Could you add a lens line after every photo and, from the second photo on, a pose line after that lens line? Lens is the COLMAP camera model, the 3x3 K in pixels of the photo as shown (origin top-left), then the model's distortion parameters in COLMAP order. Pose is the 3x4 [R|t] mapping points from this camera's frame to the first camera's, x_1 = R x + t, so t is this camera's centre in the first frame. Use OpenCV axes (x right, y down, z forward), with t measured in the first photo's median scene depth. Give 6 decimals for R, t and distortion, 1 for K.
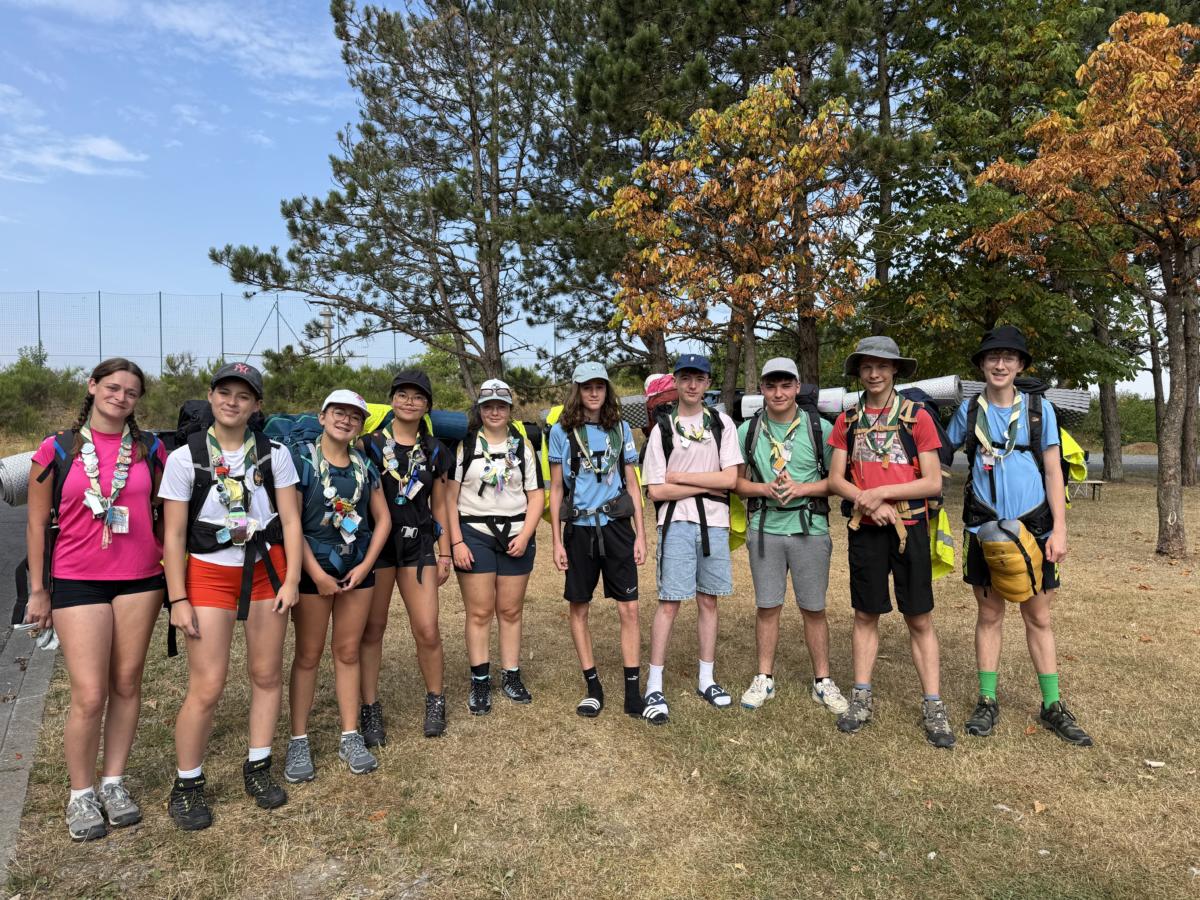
lens RADIAL K [[855.8, 0, 603.4], [0, 855.8, 447.4], [0, 0, 1]] dist [0.043388, -0.036692]
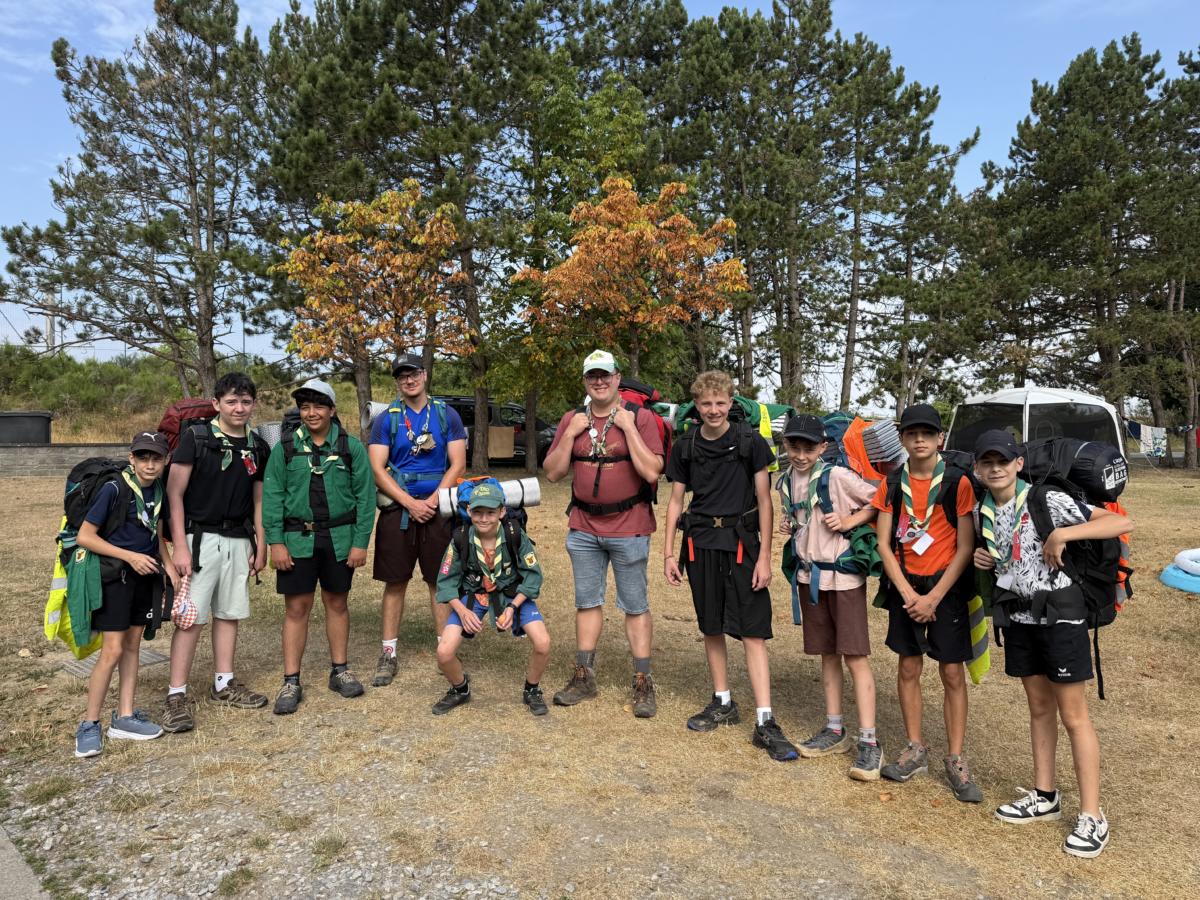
lens RADIAL K [[855.8, 0, 595.0], [0, 855.8, 442.7], [0, 0, 1]] dist [0.043388, -0.036692]
pose [[0.968509, 0.004856, 0.248930, 0.089410], [-0.005376, 0.999985, 0.001410, -0.003357], [-0.248919, -0.002704, 0.968521, -0.266358]]
